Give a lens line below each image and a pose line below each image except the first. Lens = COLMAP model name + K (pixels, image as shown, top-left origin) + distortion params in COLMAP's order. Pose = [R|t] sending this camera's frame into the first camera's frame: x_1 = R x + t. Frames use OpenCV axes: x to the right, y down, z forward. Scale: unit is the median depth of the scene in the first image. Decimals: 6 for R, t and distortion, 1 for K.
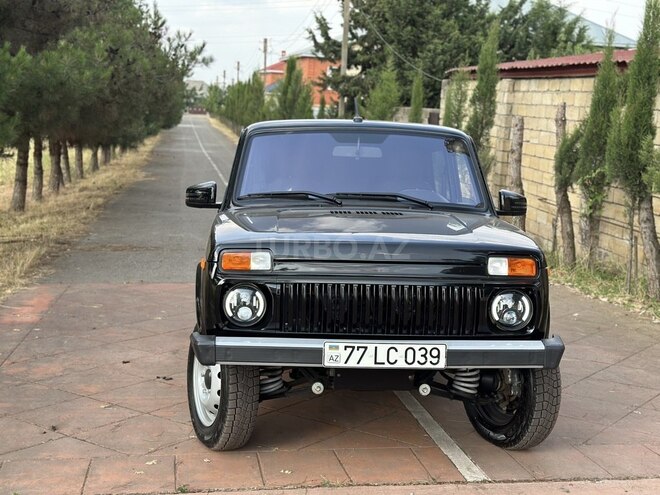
lens RADIAL K [[907.1, 0, 330.0], [0, 907.1, 247.5], [0, 0, 1]] dist [0.157624, -0.068421]
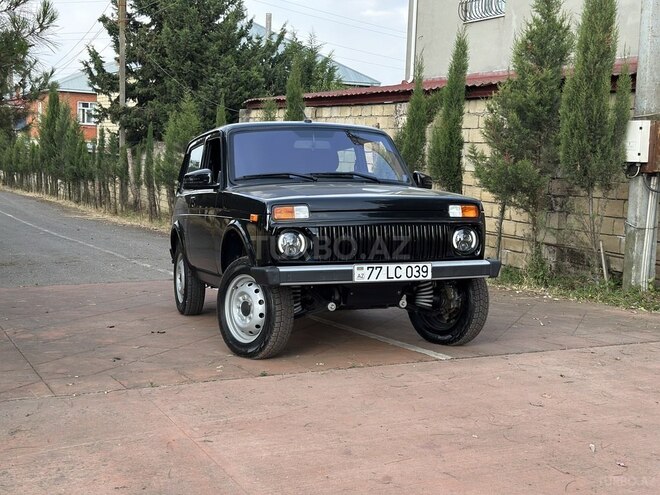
lens RADIAL K [[906.1, 0, 324.8], [0, 906.1, 263.2], [0, 0, 1]] dist [0.146323, -0.121266]
pose [[0.960371, -0.049715, 0.274255, -0.185036], [0.056265, 0.998287, -0.016064, 0.050763], [-0.272987, 0.030858, 0.961523, -0.152225]]
